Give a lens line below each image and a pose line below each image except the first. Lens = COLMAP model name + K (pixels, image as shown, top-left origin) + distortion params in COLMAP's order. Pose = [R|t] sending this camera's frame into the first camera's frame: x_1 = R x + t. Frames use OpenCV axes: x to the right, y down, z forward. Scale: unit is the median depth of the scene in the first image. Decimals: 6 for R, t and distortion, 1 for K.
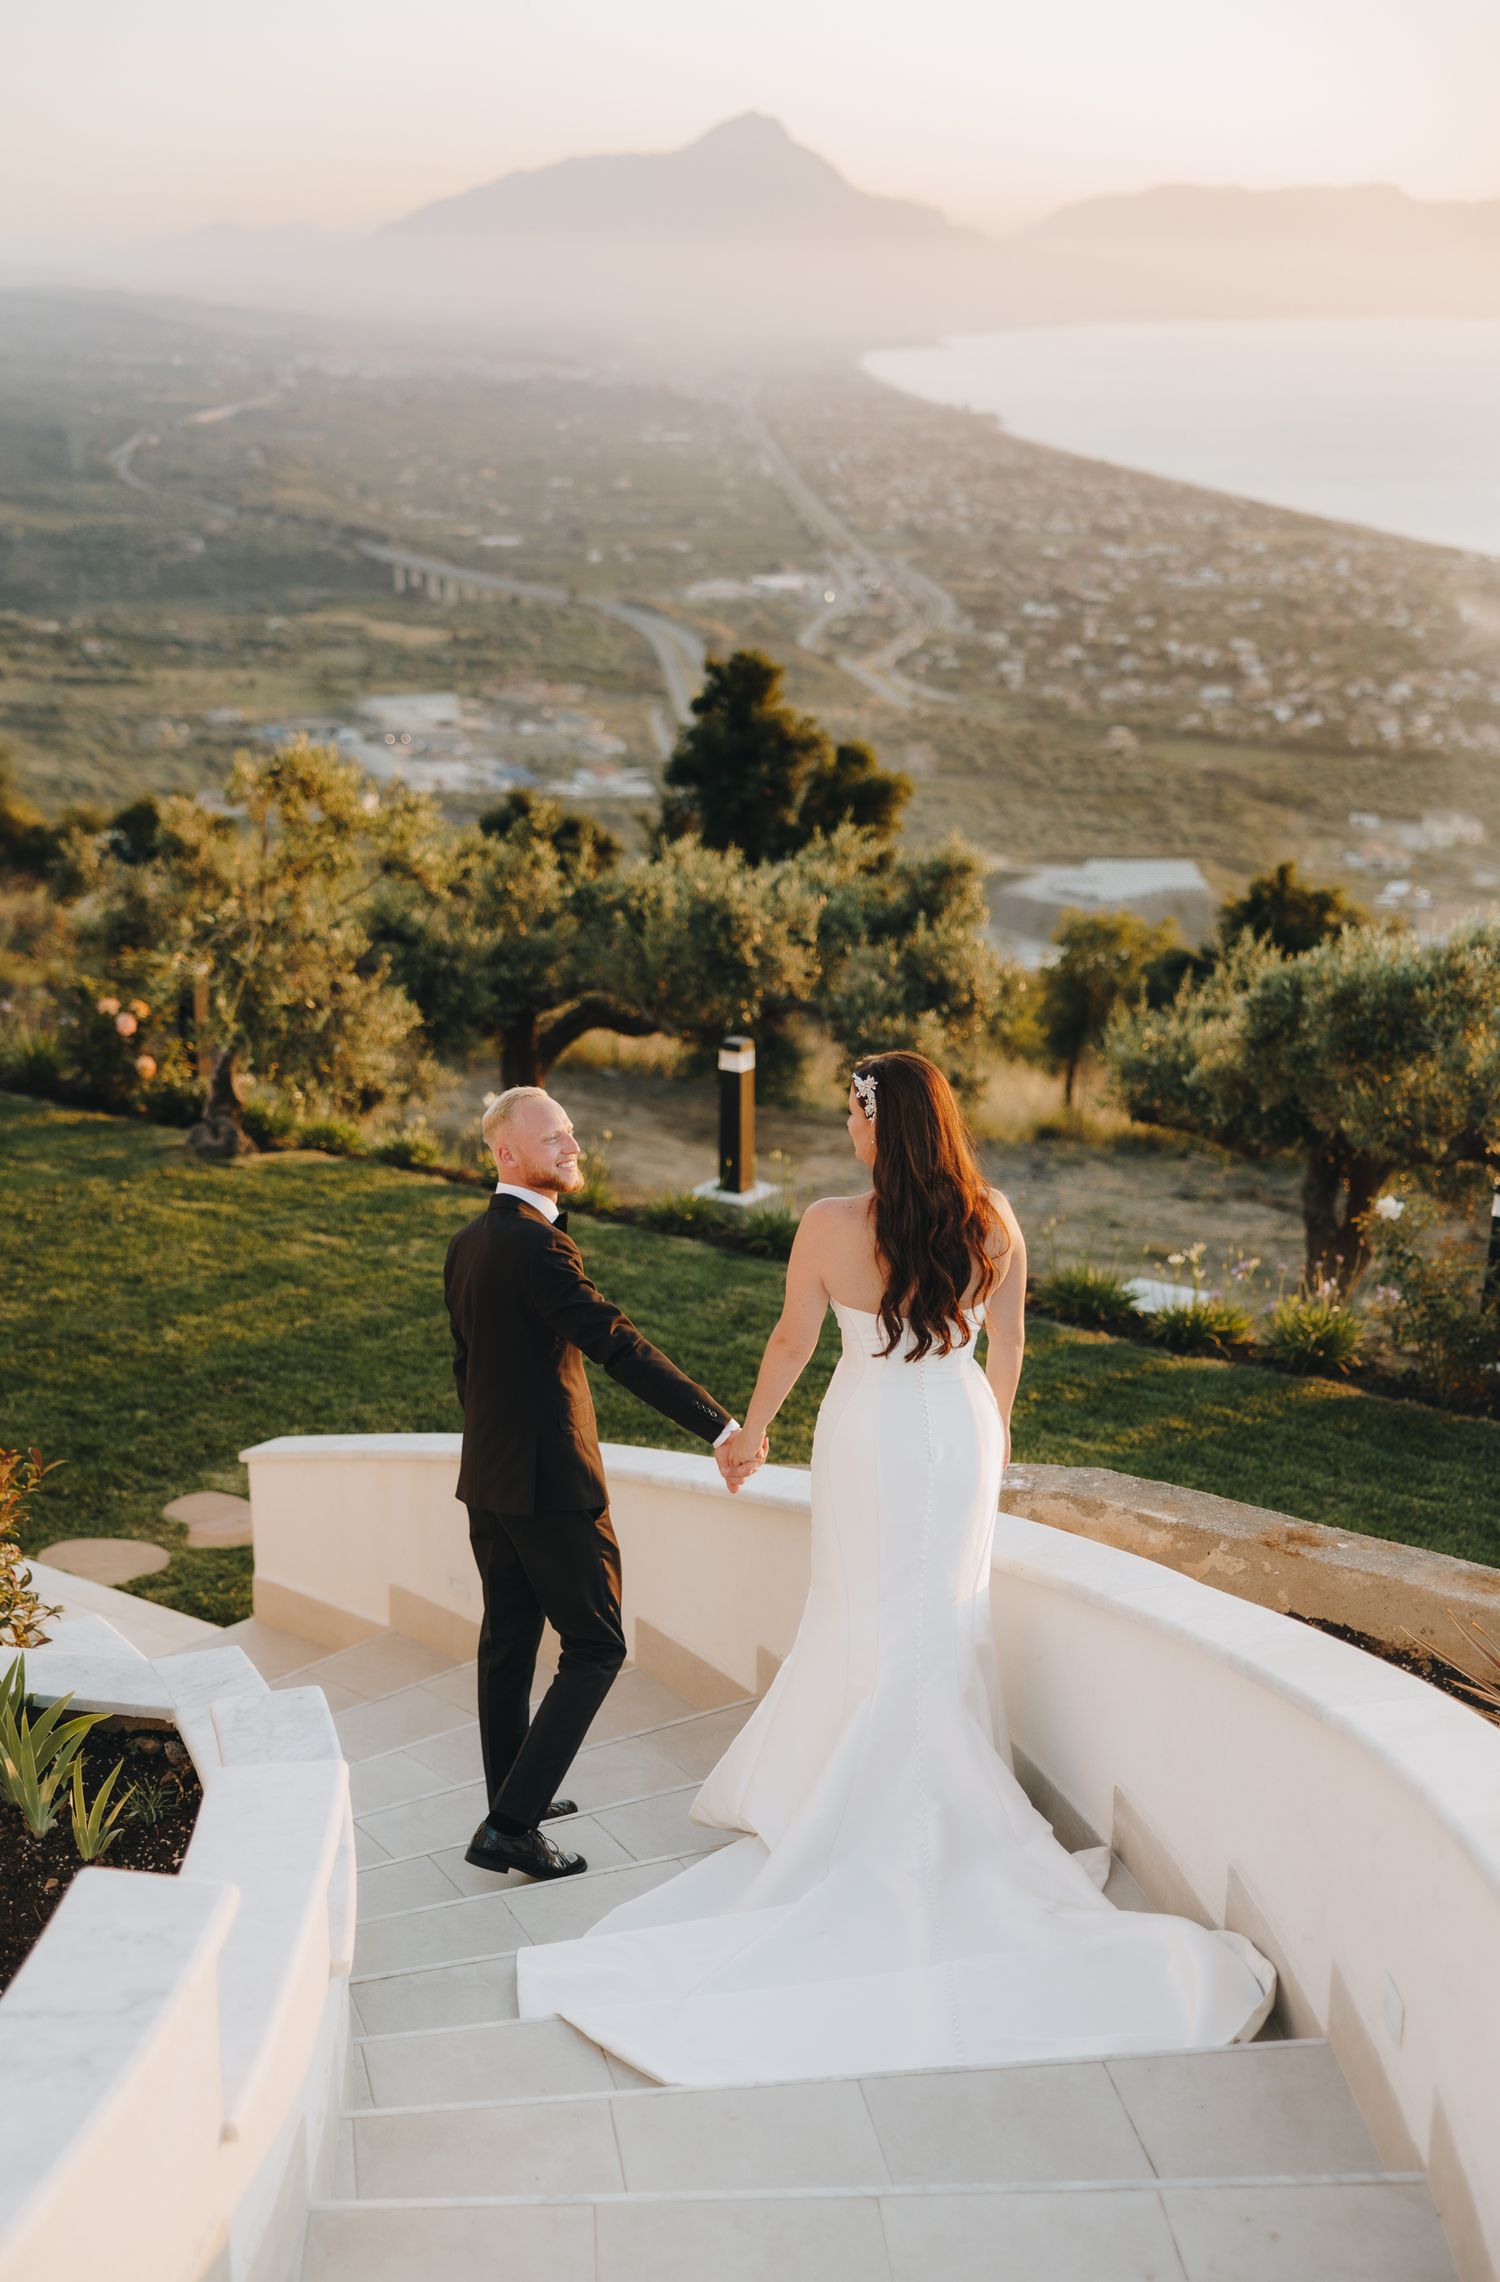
lens RADIAL K [[3000.3, 0, 750.0], [0, 3000.3, 1141.0], [0, 0, 1]] dist [0.023192, -0.007200]
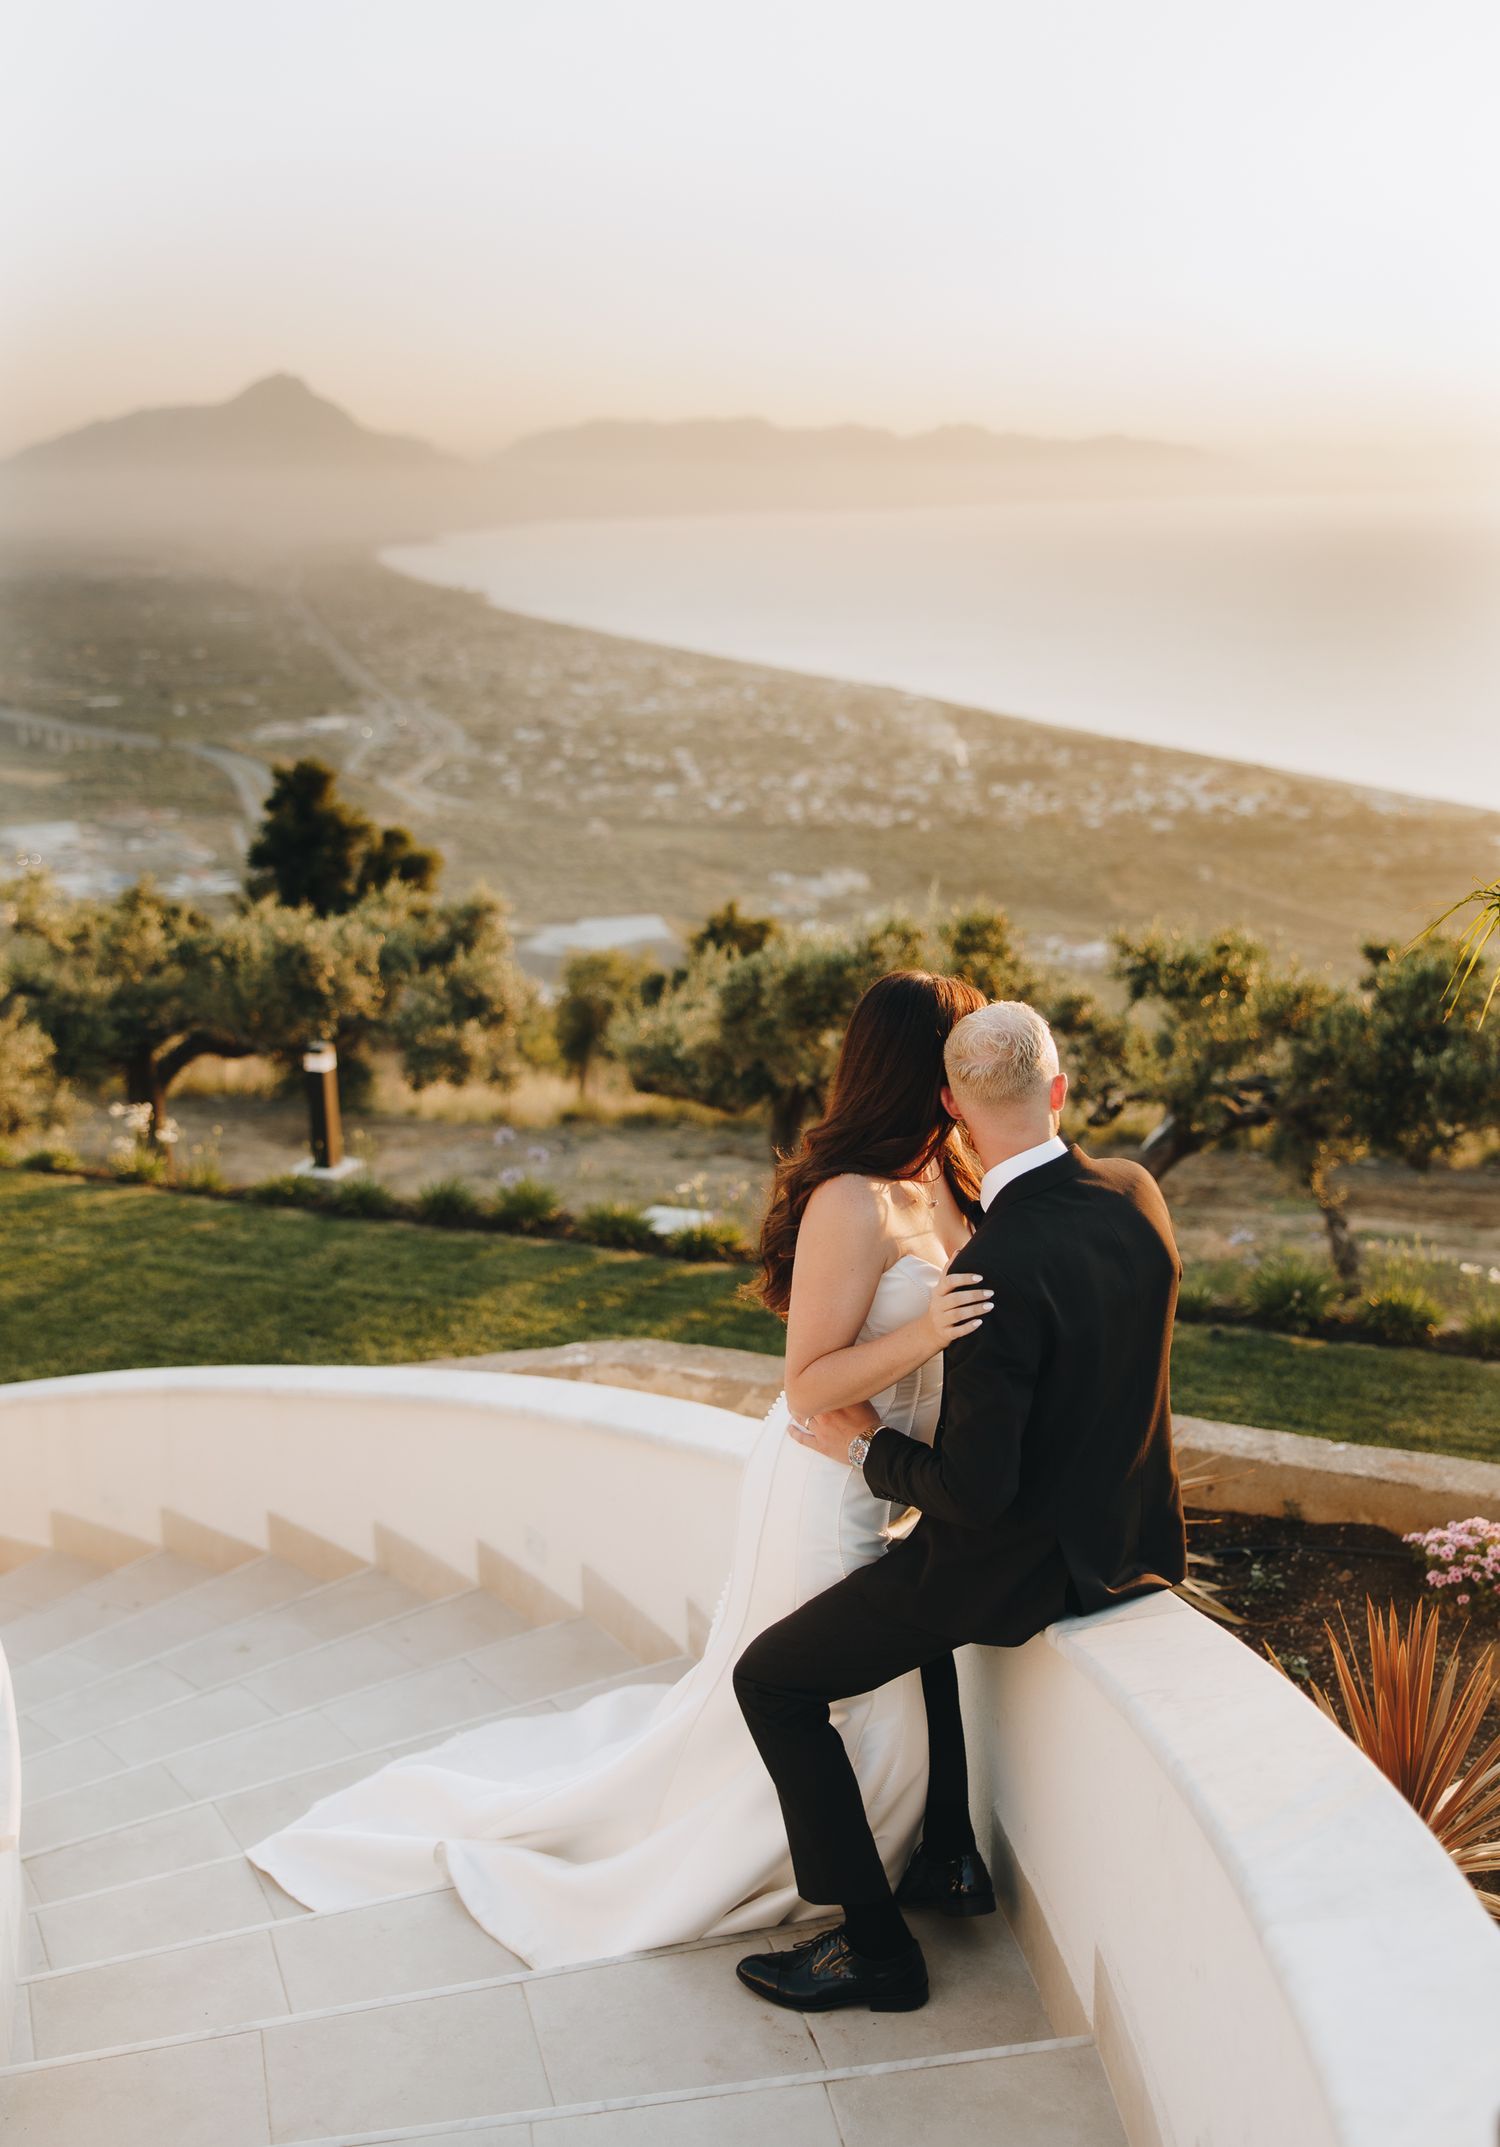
lens RADIAL K [[2067.4, 0, 719.9], [0, 2067.4, 1060.4], [0, 0, 1]] dist [0.006246, 0.012848]
pose [[0.979556, -0.071466, 0.188052, -0.003138], [0.085776, 0.993917, -0.069081, 0.042962], [-0.181971, 0.083799, 0.979727, 0.124496]]
